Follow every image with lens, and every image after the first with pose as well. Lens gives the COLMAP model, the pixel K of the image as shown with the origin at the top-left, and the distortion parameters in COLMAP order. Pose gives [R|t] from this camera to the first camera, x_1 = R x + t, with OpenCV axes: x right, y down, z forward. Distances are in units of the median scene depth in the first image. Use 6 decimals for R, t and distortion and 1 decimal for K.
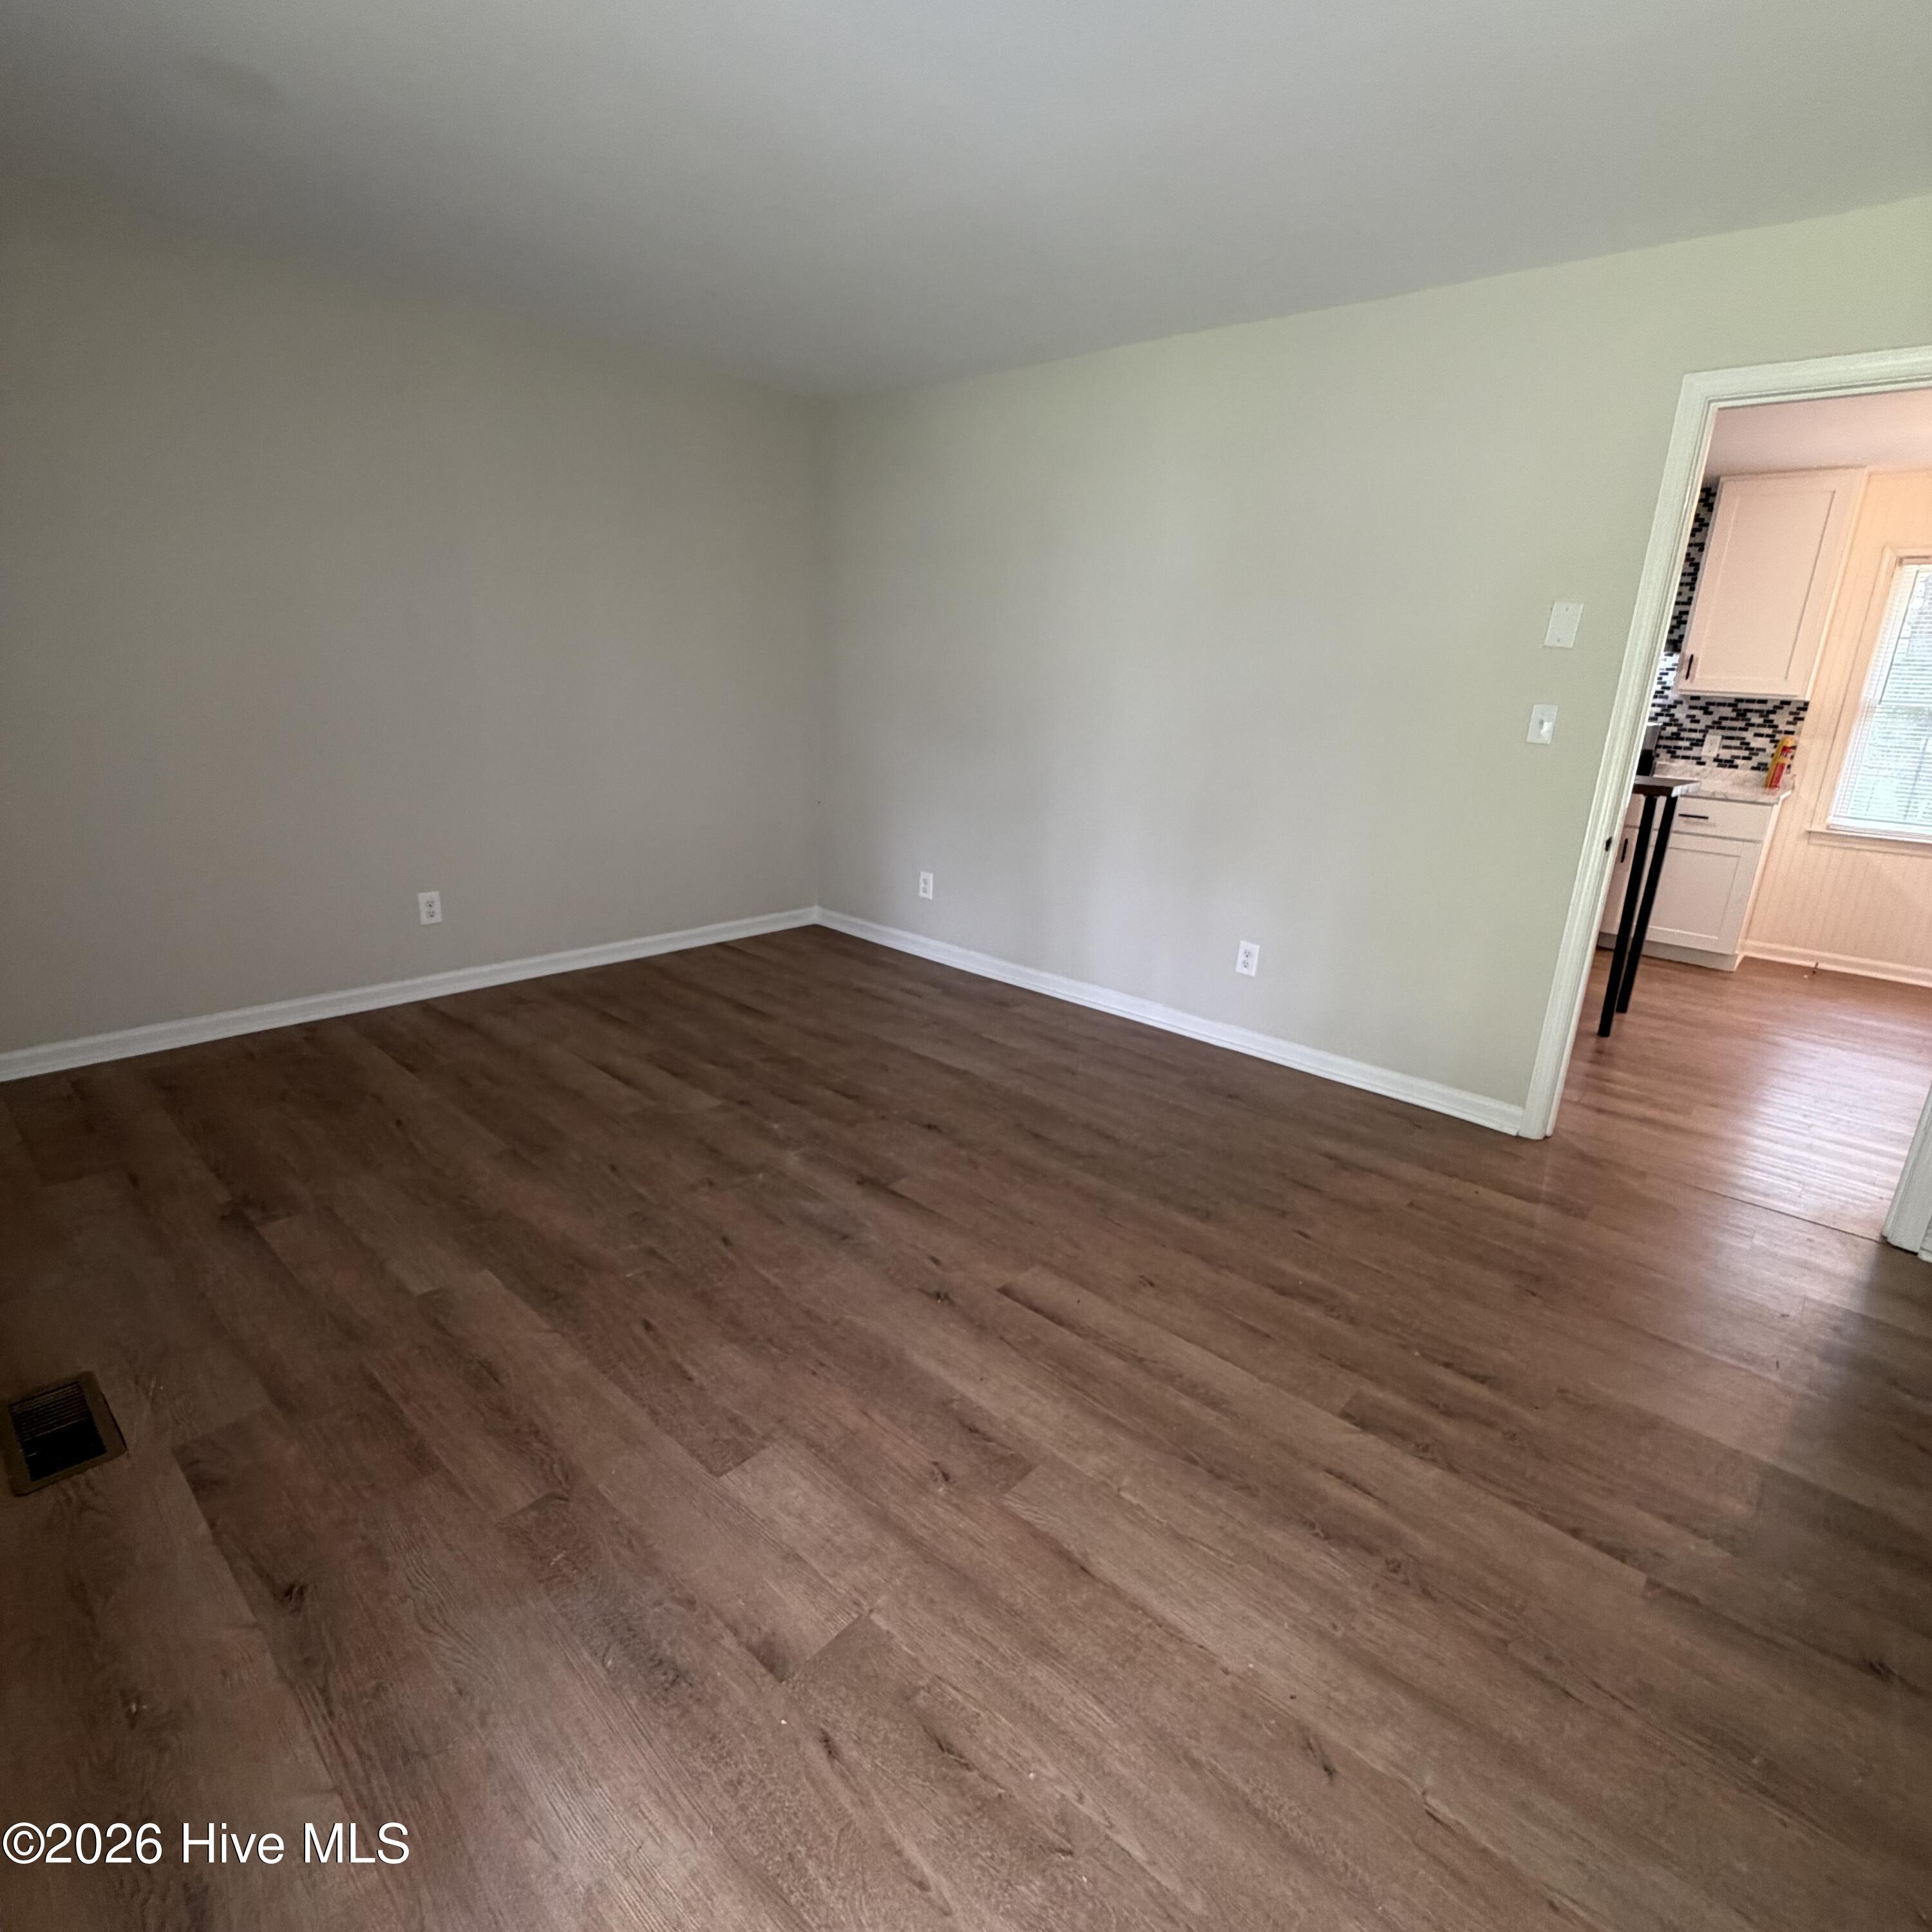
lens RADIAL K [[1028.4, 0, 970.5], [0, 1028.4, 960.1], [0, 0, 1]] dist [-0.001121, 0.000815]
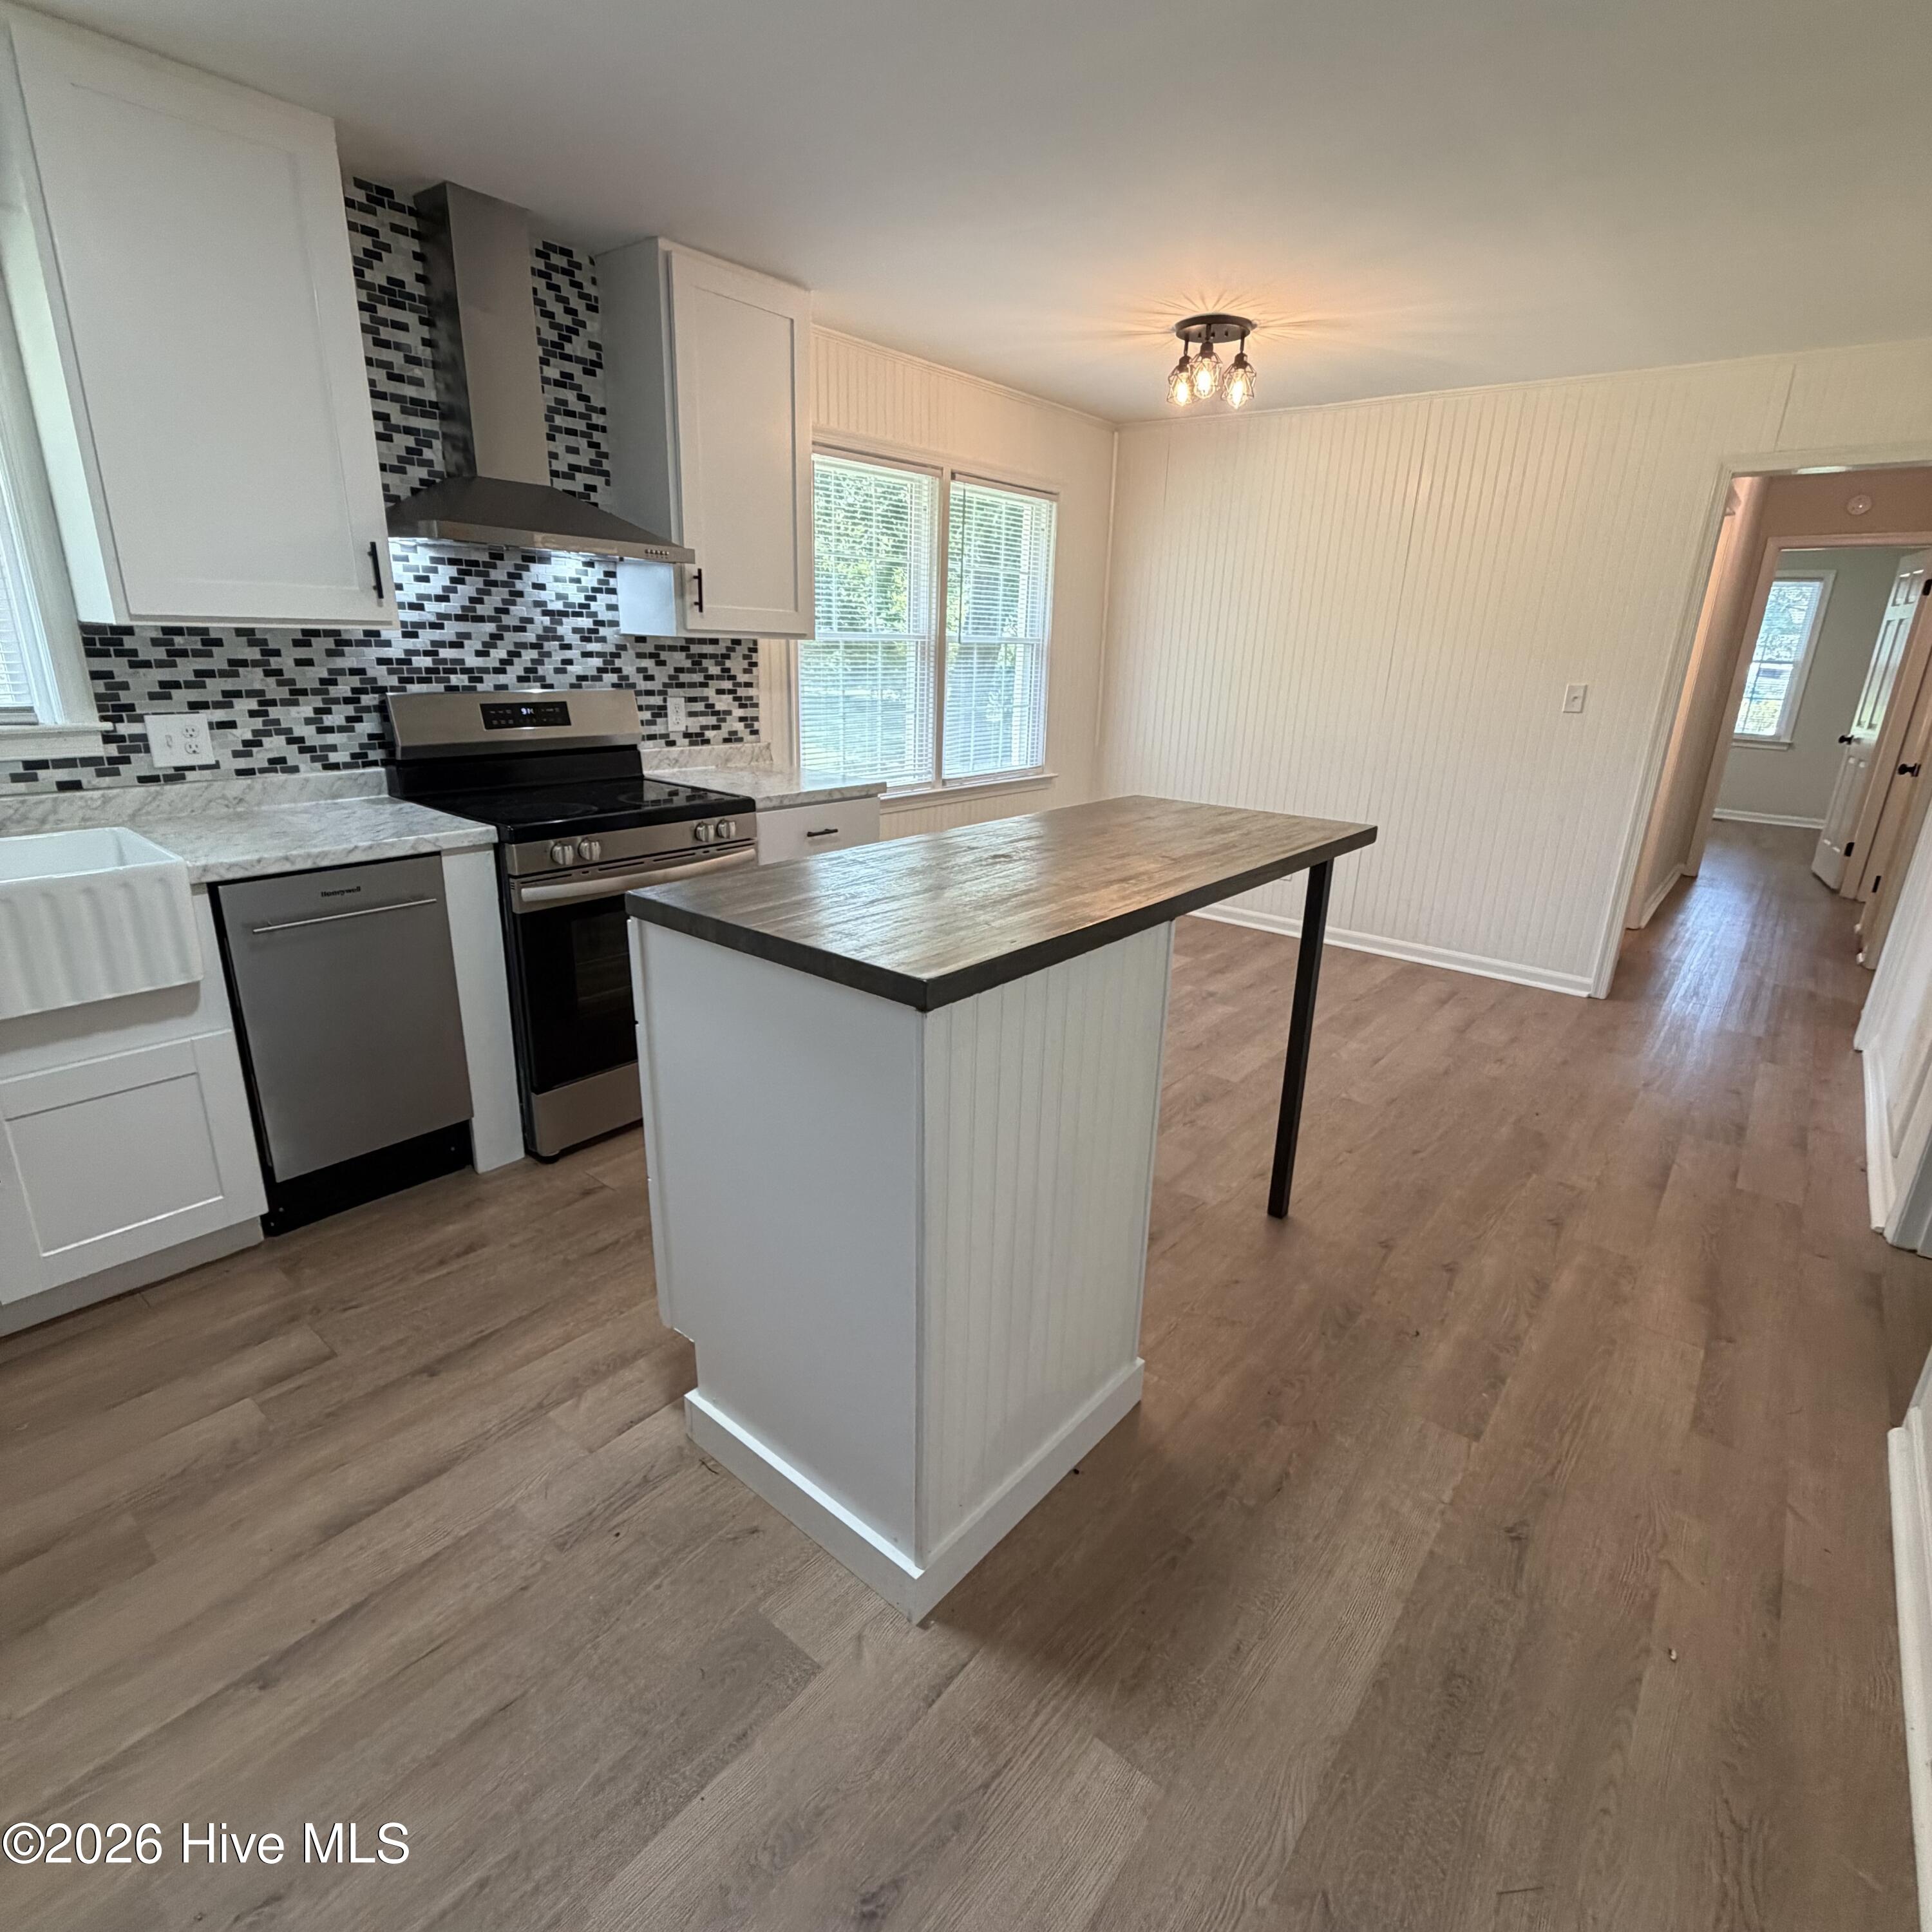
lens RADIAL K [[1028.4, 0, 965.0], [0, 1028.4, 960.6], [0, 0, 1]] dist [-0.001121, 0.000815]
pose [[-0.036444, -0.346552, 0.937322, 0.067291], [0.244901, 0.906248, 0.344585, -0.248869], [-0.968863, 0.242109, 0.051843, 0.841510]]
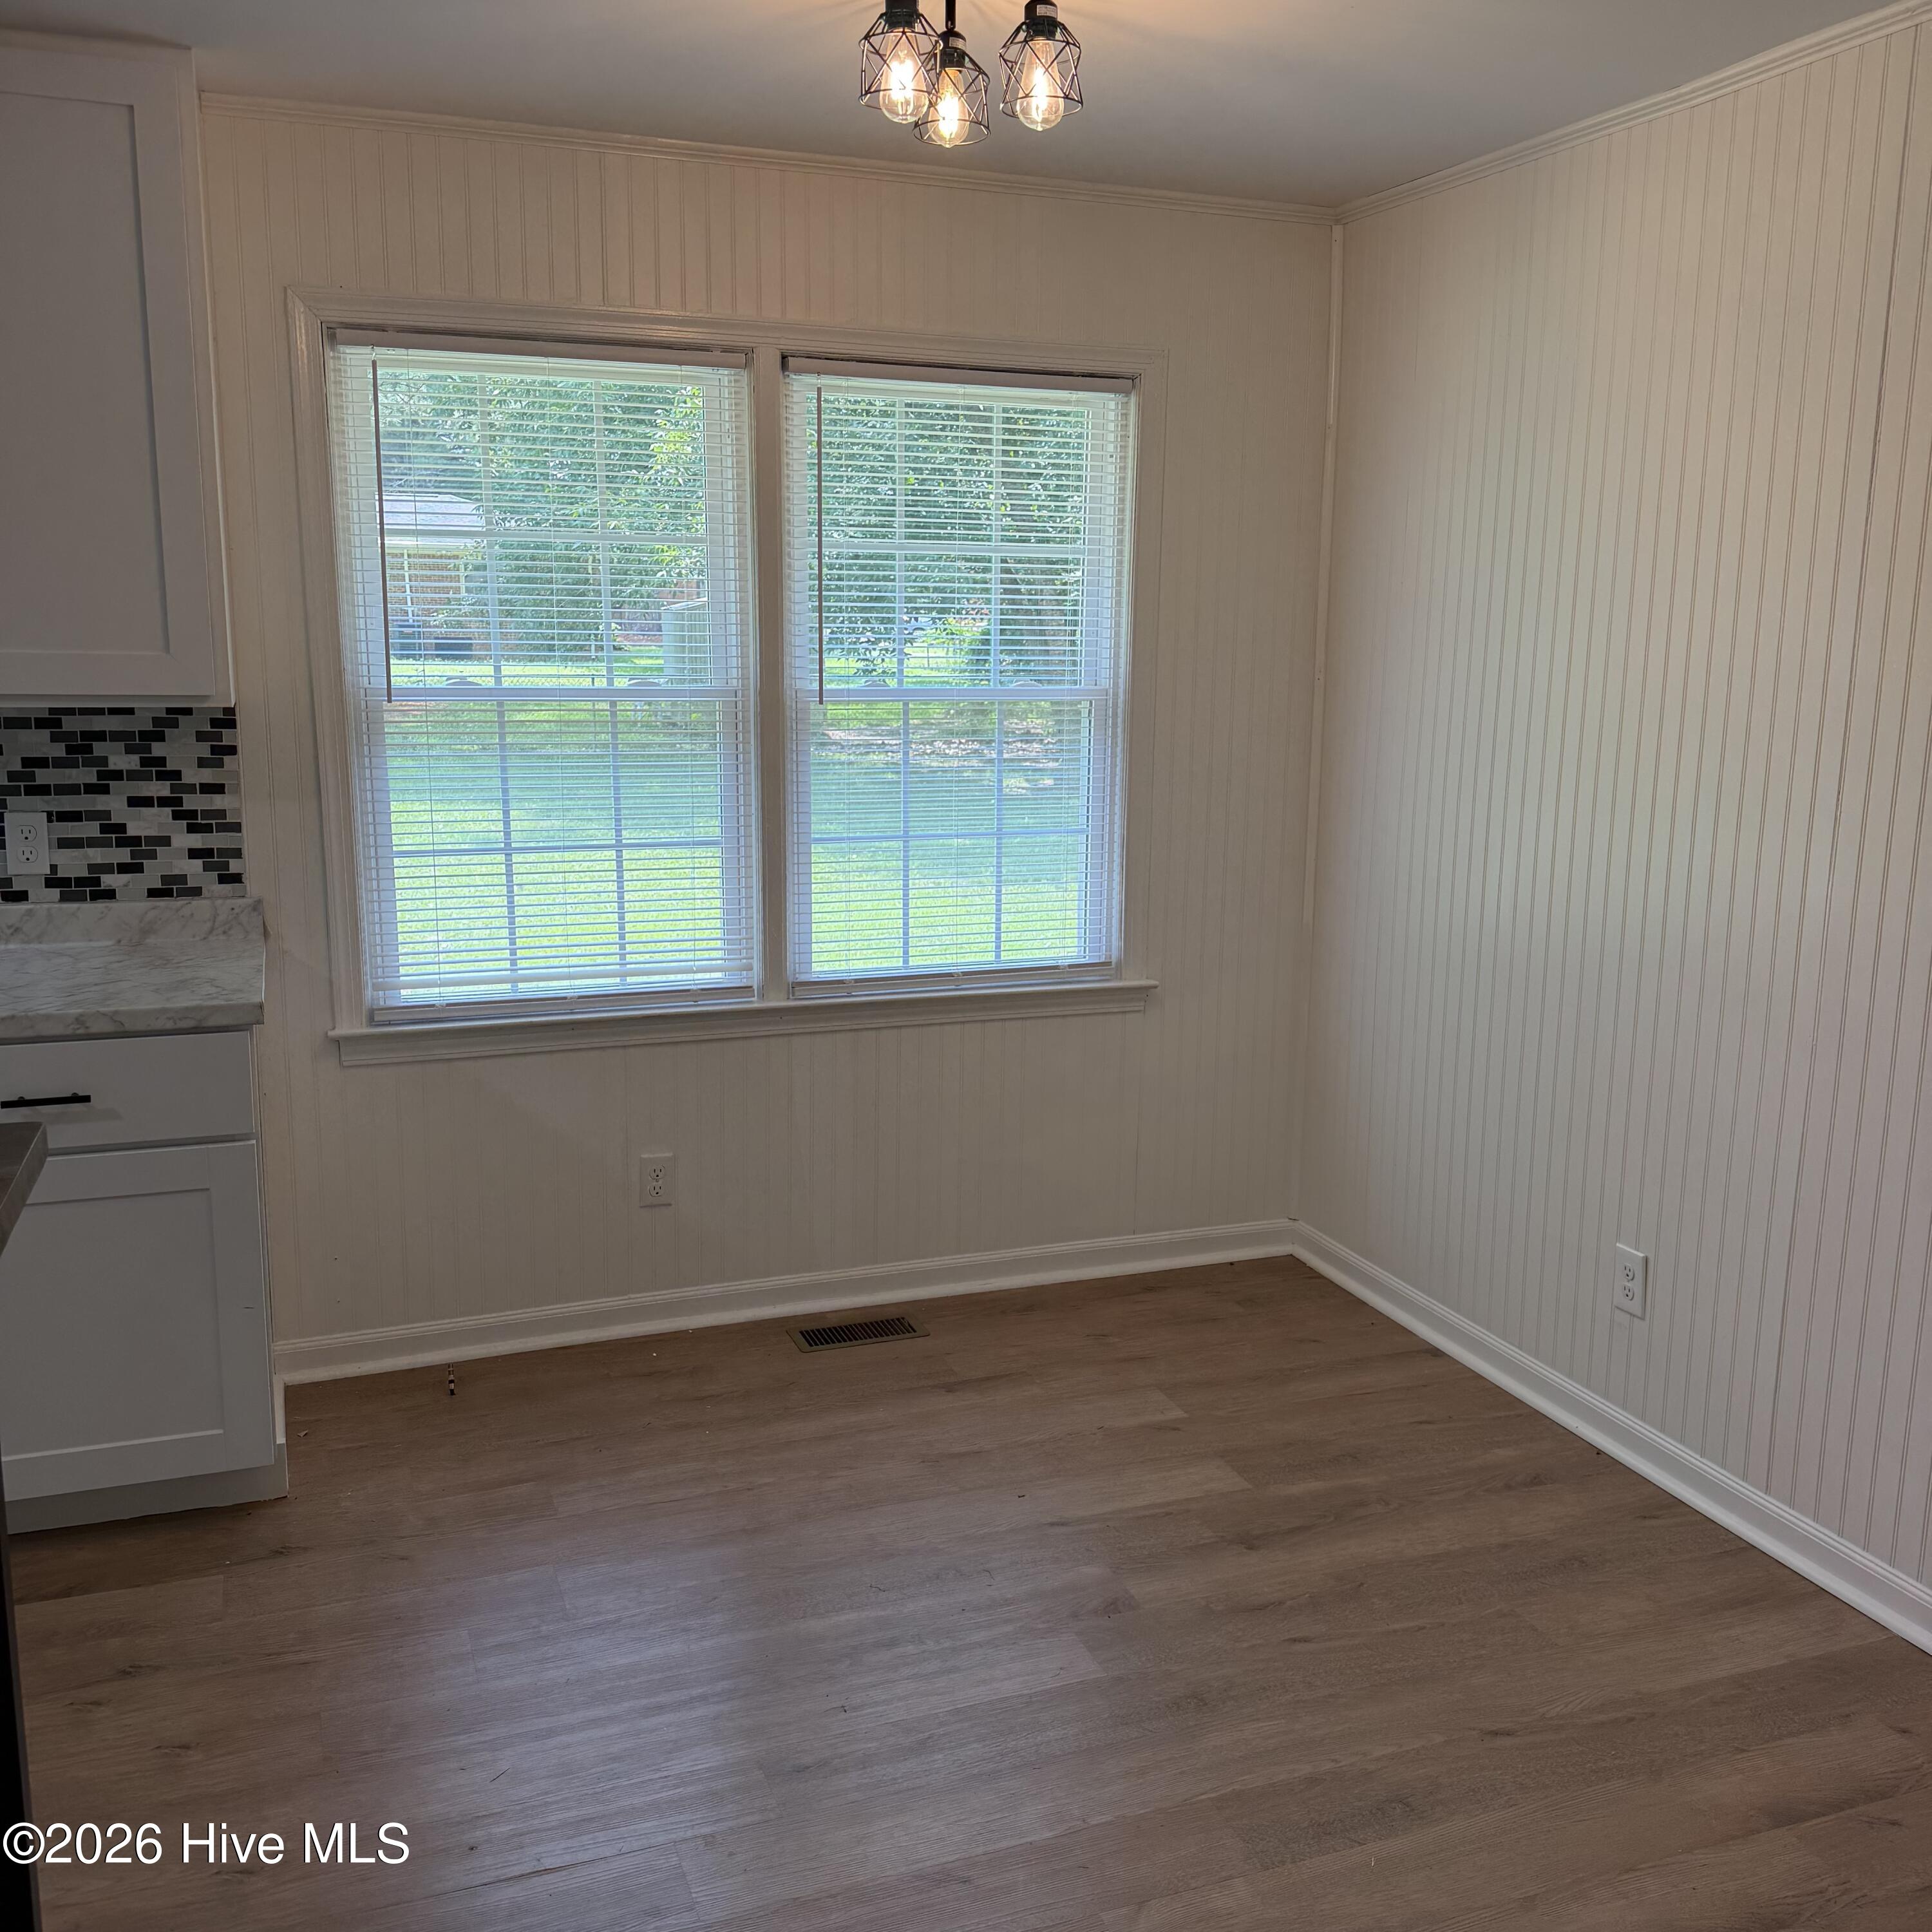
lens RADIAL K [[1816.1, 0, 952.3], [0, 1816.1, 971.6], [0, 0, 1]] dist [0.014695, 0.000000]
pose [[0.471216, -0.204054, 0.858090, 0.347331], [0.254521, 0.962943, 0.089219, -0.146044], [-0.844497, 0.176361, 0.505690, 0.455622]]
